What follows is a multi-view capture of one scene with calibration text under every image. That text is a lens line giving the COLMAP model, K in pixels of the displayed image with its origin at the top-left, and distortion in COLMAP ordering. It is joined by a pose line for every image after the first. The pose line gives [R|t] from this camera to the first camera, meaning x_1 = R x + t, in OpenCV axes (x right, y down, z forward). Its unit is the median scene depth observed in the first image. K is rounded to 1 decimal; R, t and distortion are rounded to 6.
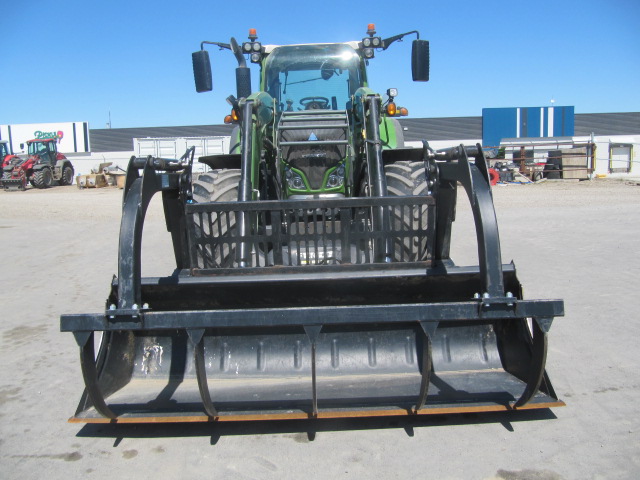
lens RADIAL K [[533.1, 0, 320.0], [0, 533.1, 240.0], [0, 0, 1]] dist [-0.050017, -0.004857]
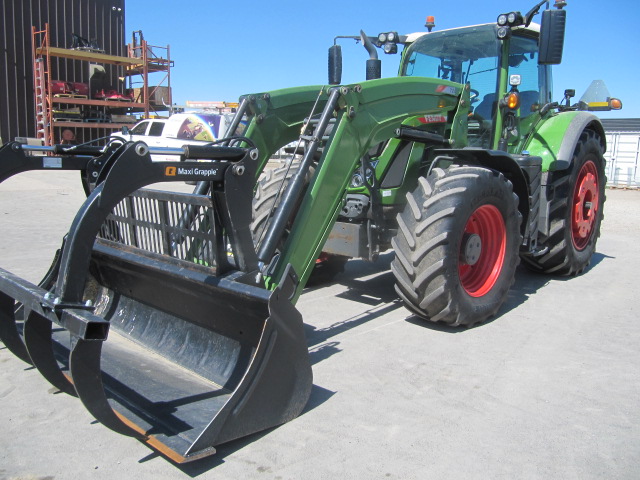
lens RADIAL K [[533.1, 0, 320.0], [0, 533.1, 240.0], [0, 0, 1]] dist [-0.050017, -0.004857]
pose [[0.738415, 0.157620, -0.655666, 0.691538], [-0.149371, 0.986378, 0.068899, -0.073096], [0.657595, 0.047062, 0.751901, 0.316769]]
